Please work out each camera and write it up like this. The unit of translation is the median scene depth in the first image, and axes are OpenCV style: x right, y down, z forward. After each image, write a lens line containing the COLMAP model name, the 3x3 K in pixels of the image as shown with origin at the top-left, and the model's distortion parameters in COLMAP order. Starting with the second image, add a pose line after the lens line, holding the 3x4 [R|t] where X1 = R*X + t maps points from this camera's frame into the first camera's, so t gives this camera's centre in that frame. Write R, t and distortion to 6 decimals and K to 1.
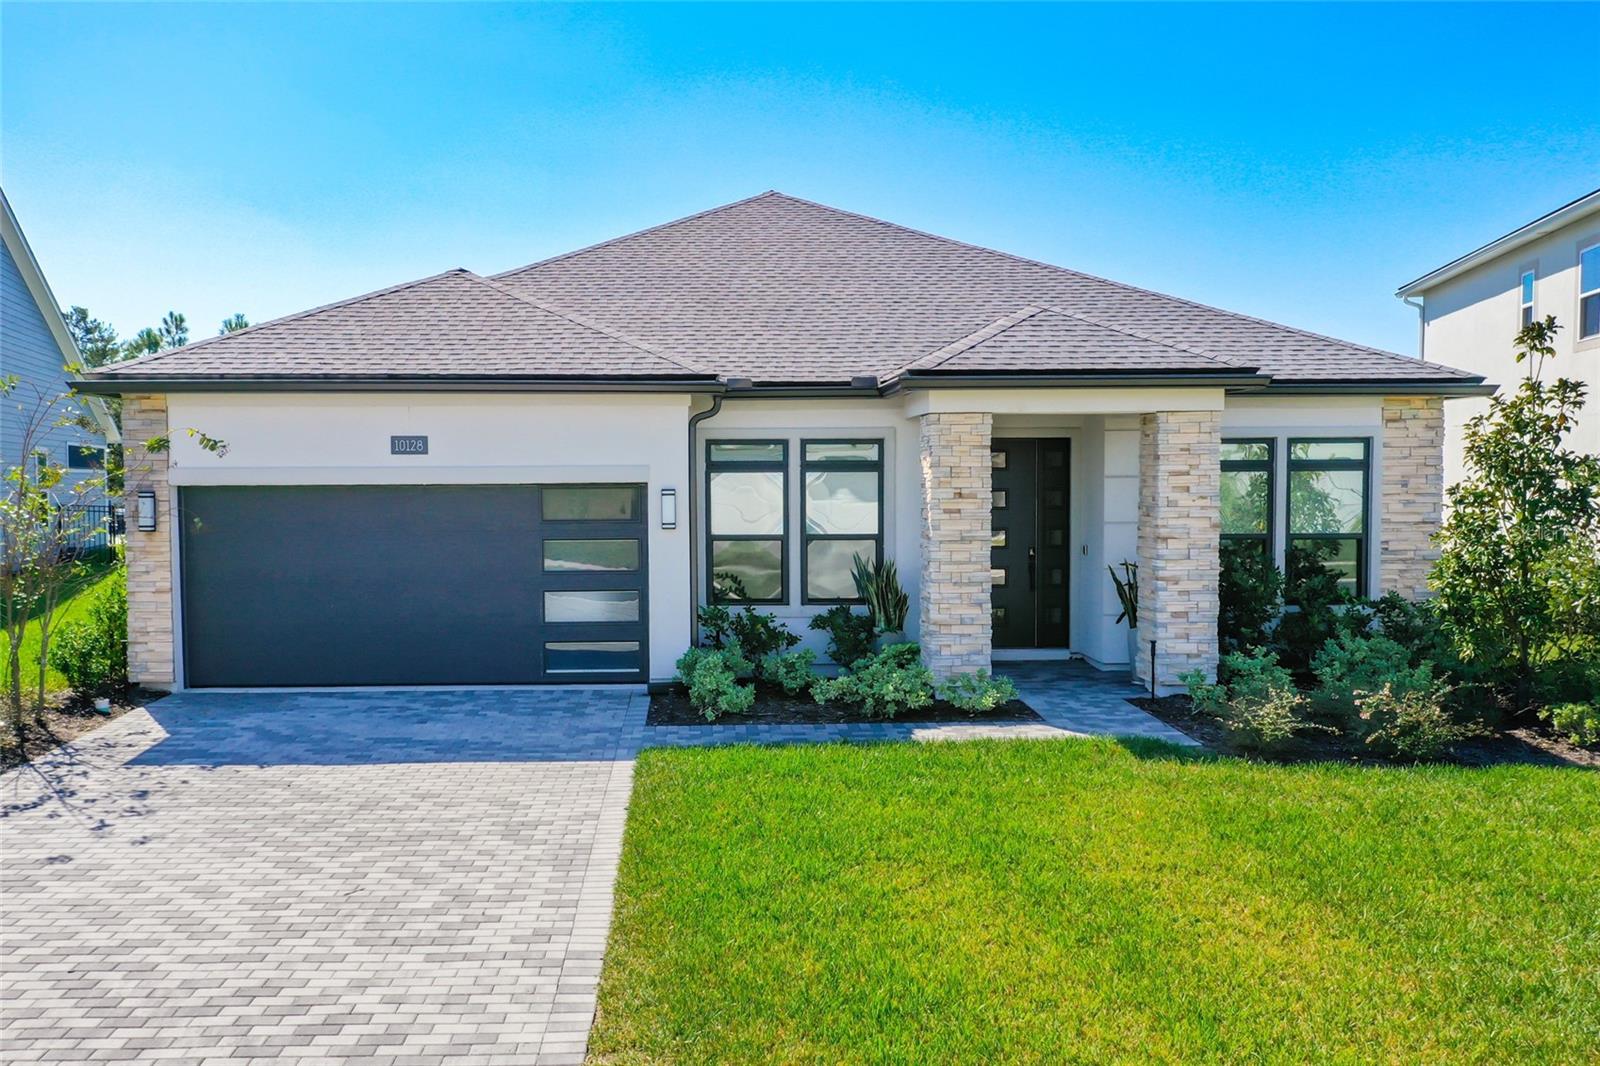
lens RADIAL K [[1301.6, 0, 761.2], [0, 1301.6, 536.1], [0, 0, 1]] dist [0.017476, -0.000992]
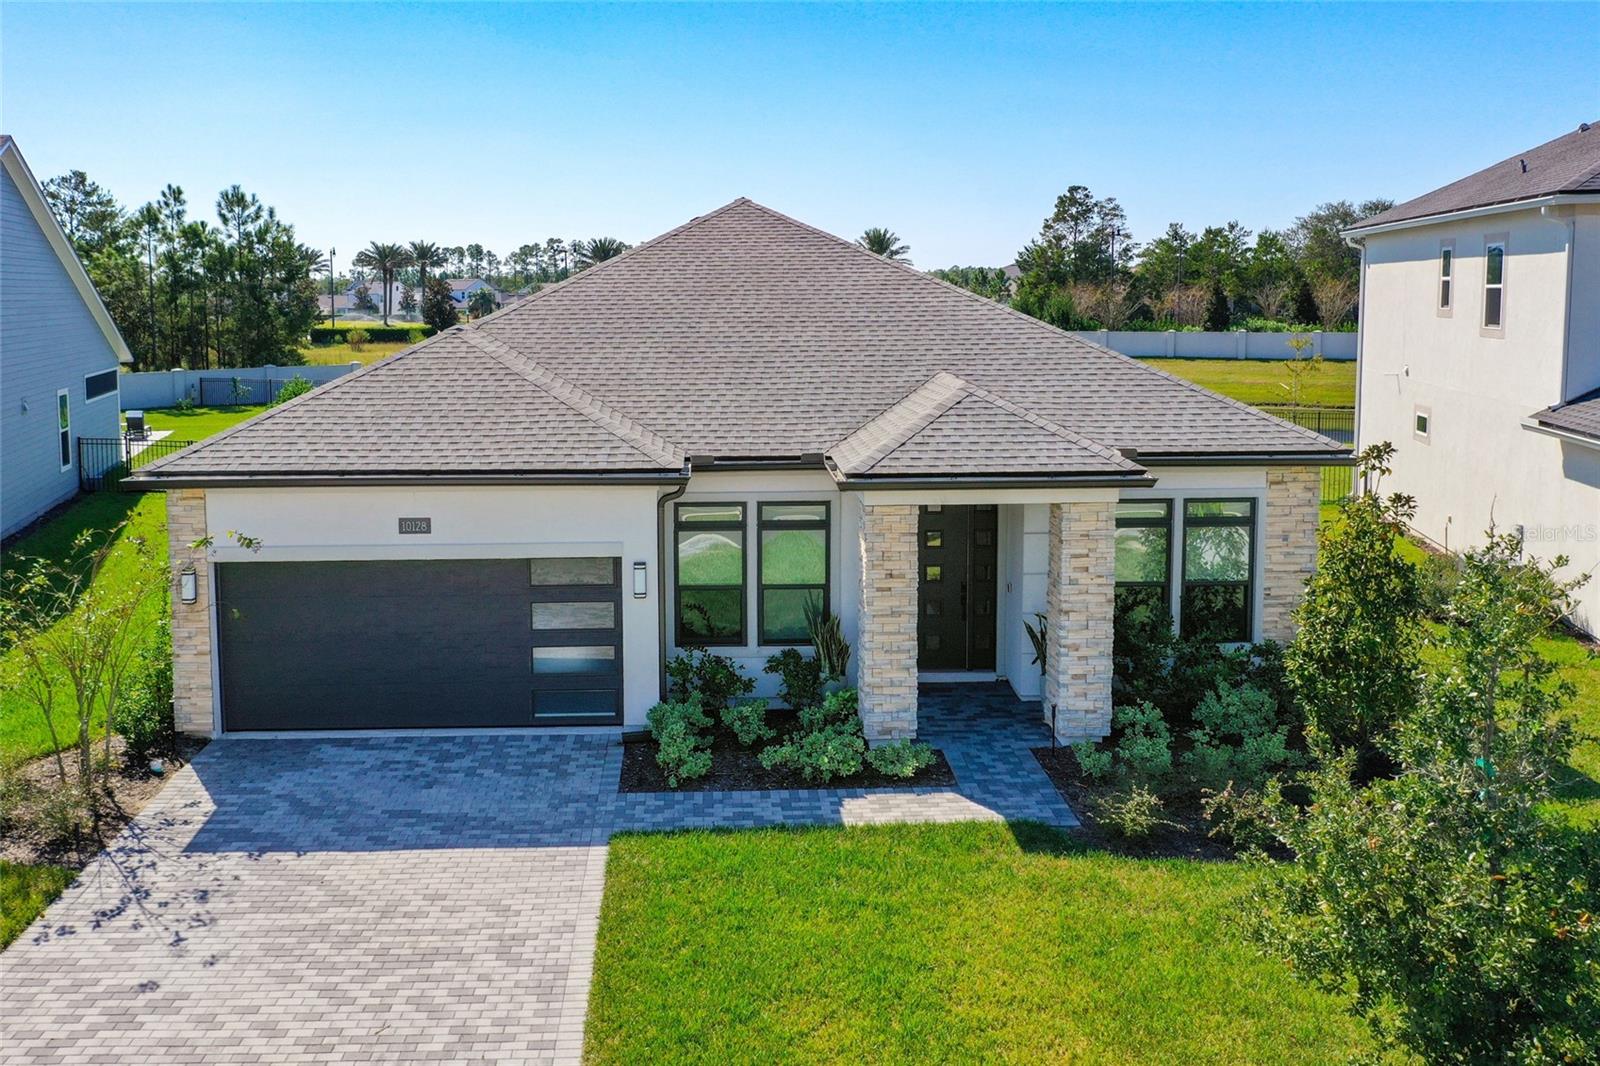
lens RADIAL K [[1318.1, 0, 765.8], [0, 1318.1, 385.9], [0, 0, 1]] dist [0.002297, 0.000750]
pose [[0.999984, 0.000501, 0.005631, 0.034796], [-0.000688, 0.999451, 0.033130, -0.238964], [-0.005611, -0.033133, 0.999435, -0.166807]]
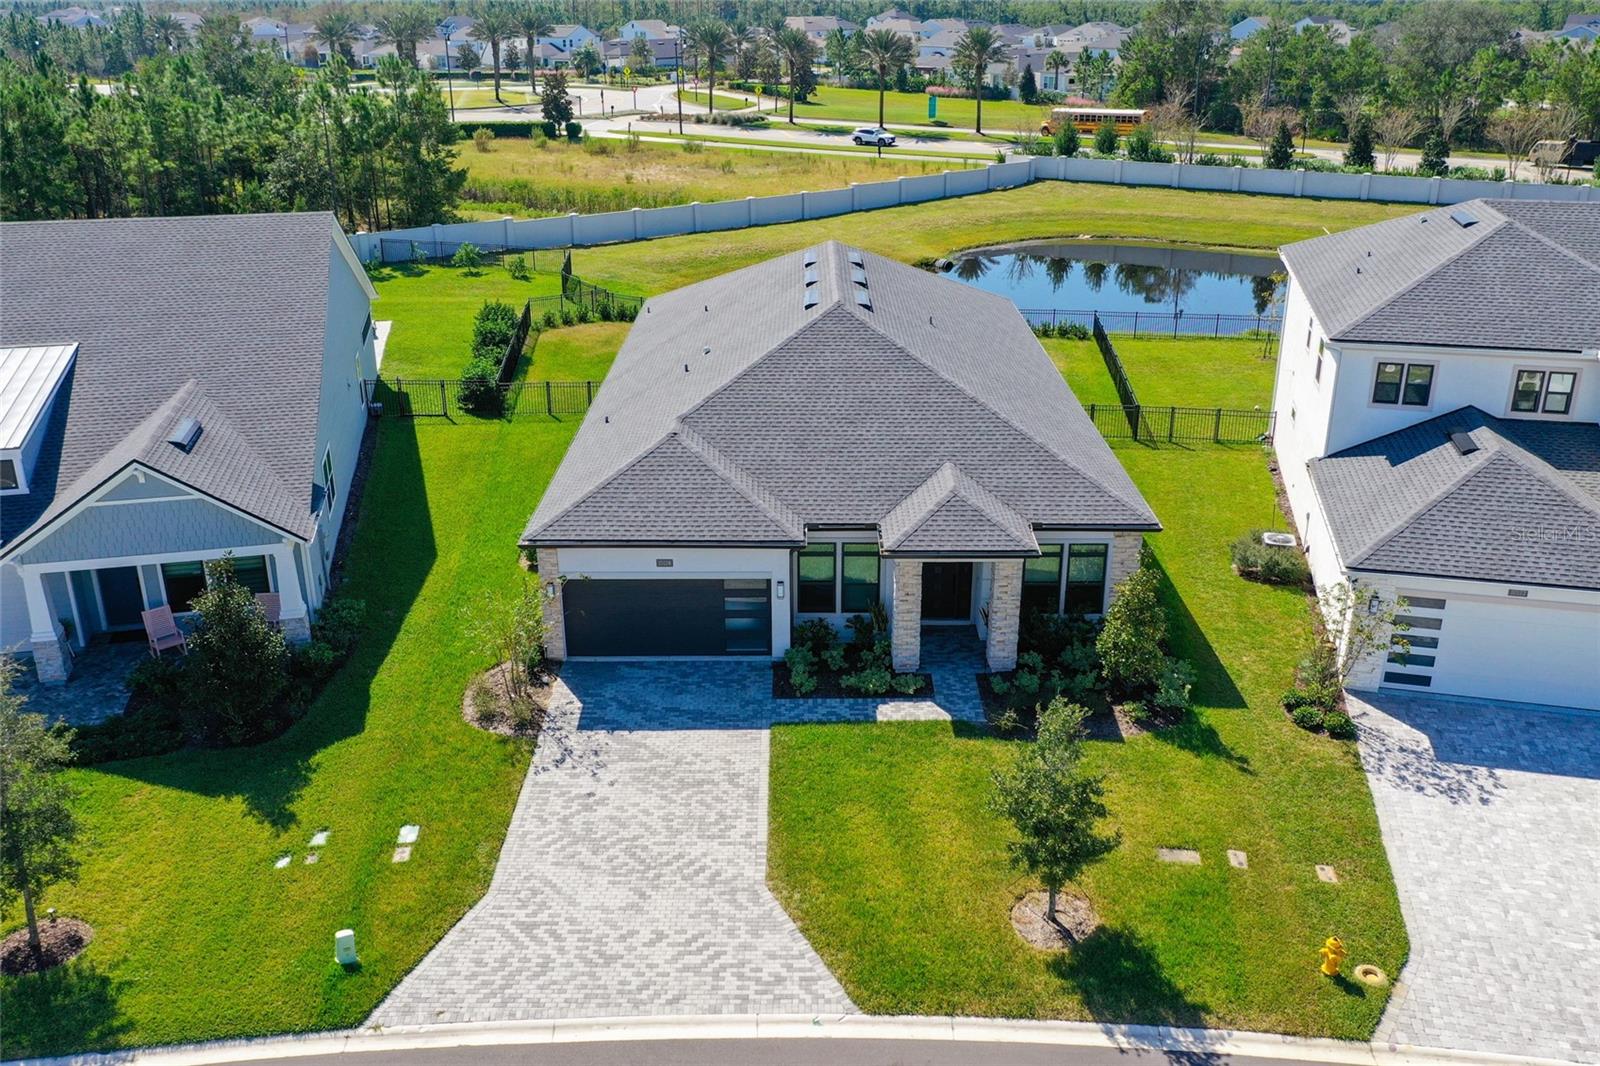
lens RADIAL K [[1367.2, 0, 900.2], [0, 1367.2, 488.3], [0, 0, 1]] dist [0.002790, -0.000427]
pose [[0.999442, 0.016990, 0.028743, 0.066678], [-0.025213, 0.948394, 0.316092, -0.965589], [-0.021890, -0.316640, 0.948293, -1.222147]]
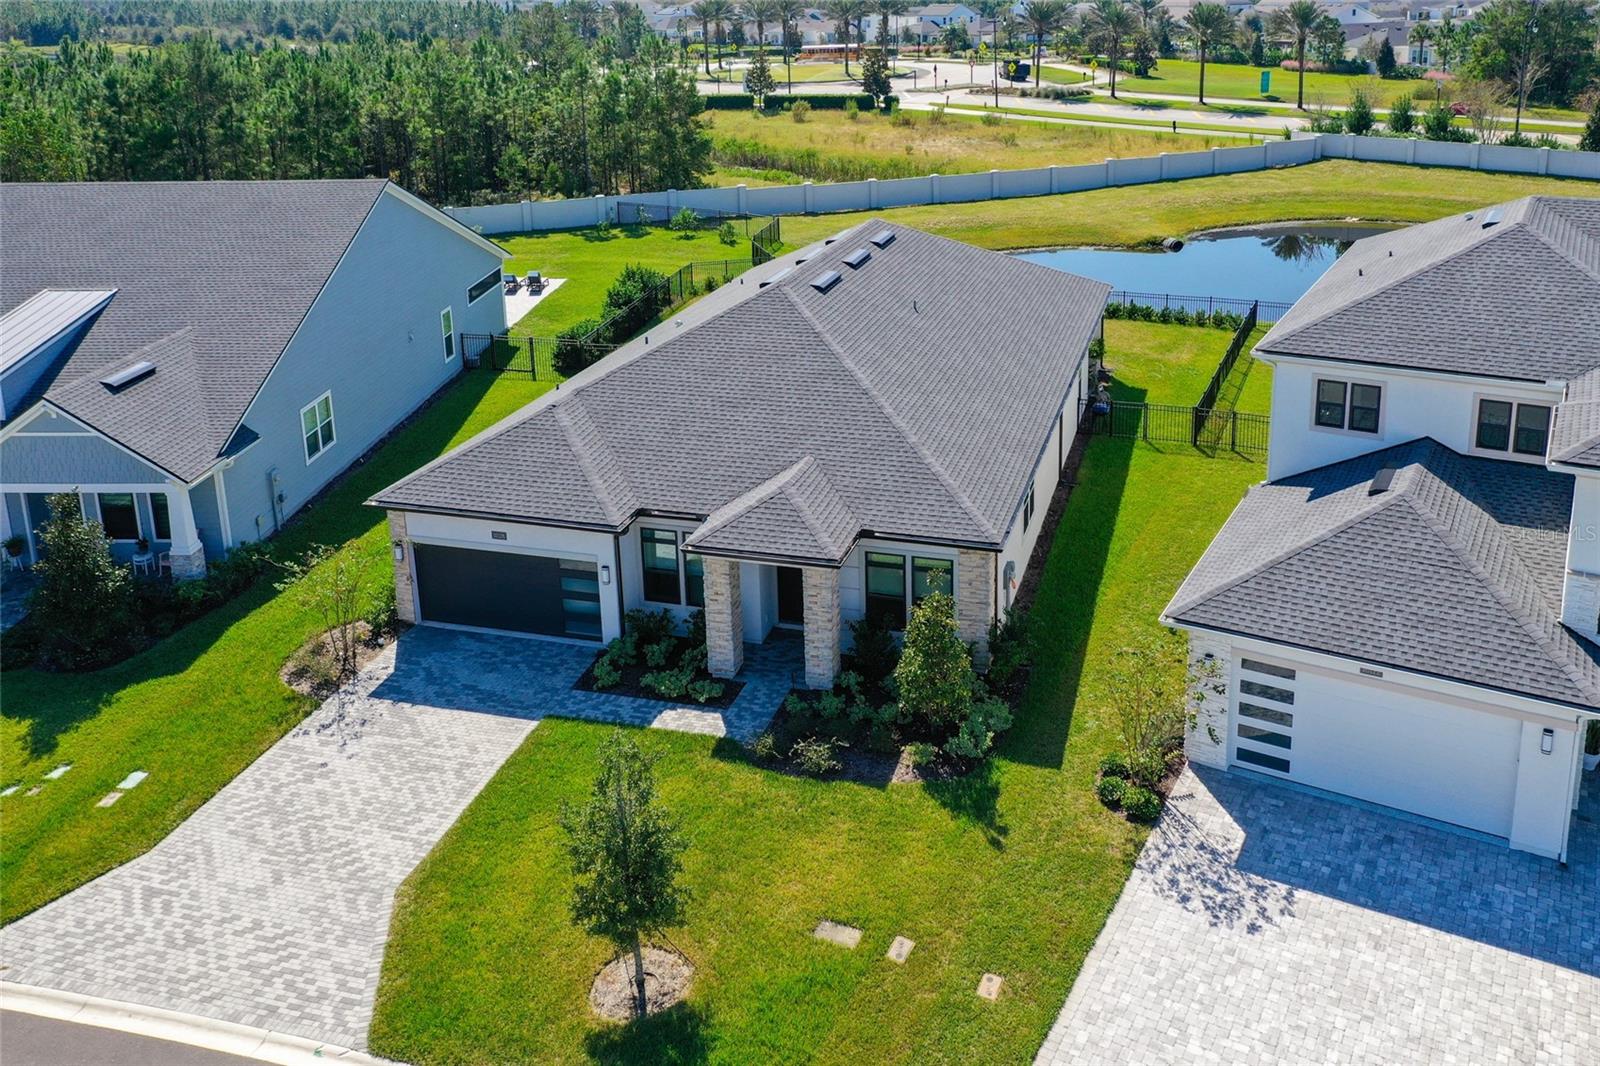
lens RADIAL K [[1378.0, 0, 956.0], [0, 1378.0, 293.1], [0, 0, 1]] dist [0.004434, -0.004454]
pose [[0.965257, 0.066263, -0.252762, 1.076334], [-0.012668, 0.978043, 0.208020, -0.997906], [0.260996, -0.197591, 0.944902, -0.962275]]
